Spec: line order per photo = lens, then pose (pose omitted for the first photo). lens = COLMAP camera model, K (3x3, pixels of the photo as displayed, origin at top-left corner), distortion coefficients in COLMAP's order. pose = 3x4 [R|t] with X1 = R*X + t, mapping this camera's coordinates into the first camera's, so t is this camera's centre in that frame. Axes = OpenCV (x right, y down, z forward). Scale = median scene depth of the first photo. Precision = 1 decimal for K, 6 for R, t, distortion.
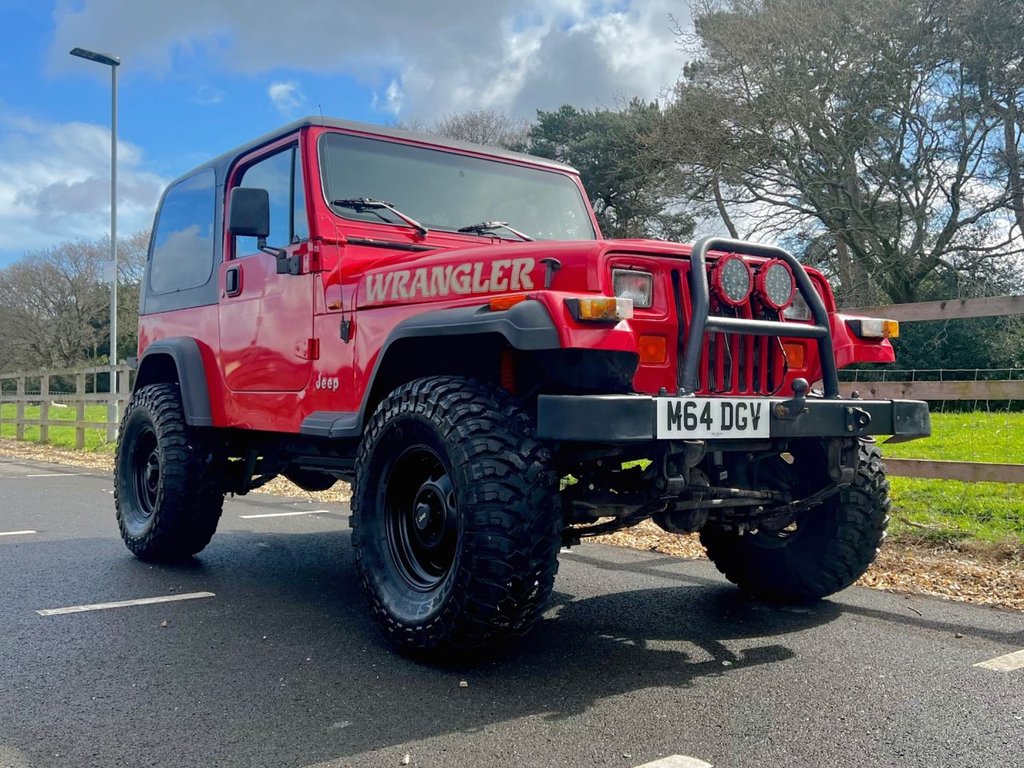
lens RADIAL K [[989.2, 0, 542.3], [0, 989.2, 347.0], [0, 0, 1]] dist [0.038838, -0.001528]
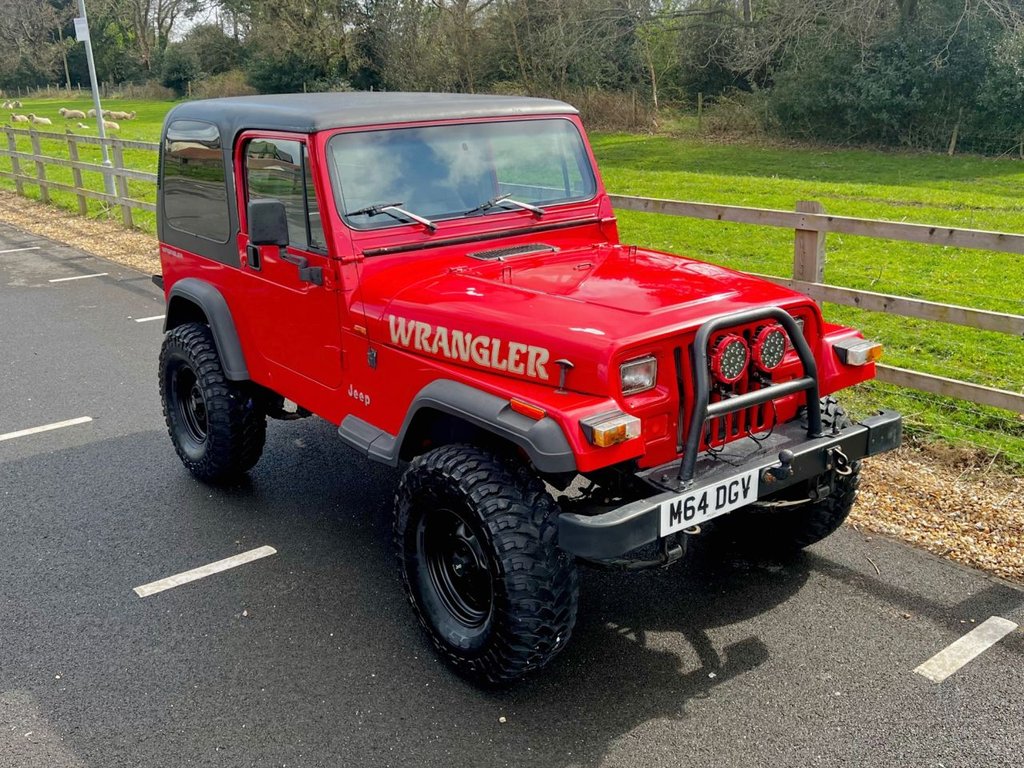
lens RADIAL K [[963.0, 0, 509.4], [0, 963.0, 359.6], [0, 0, 1]] dist [0.038844, -0.014312]
pose [[0.999476, -0.024298, -0.021373, -0.028767], [0.029938, 0.945012, 0.325663, -0.422642], [0.012285, -0.326133, 0.945244, -0.007551]]
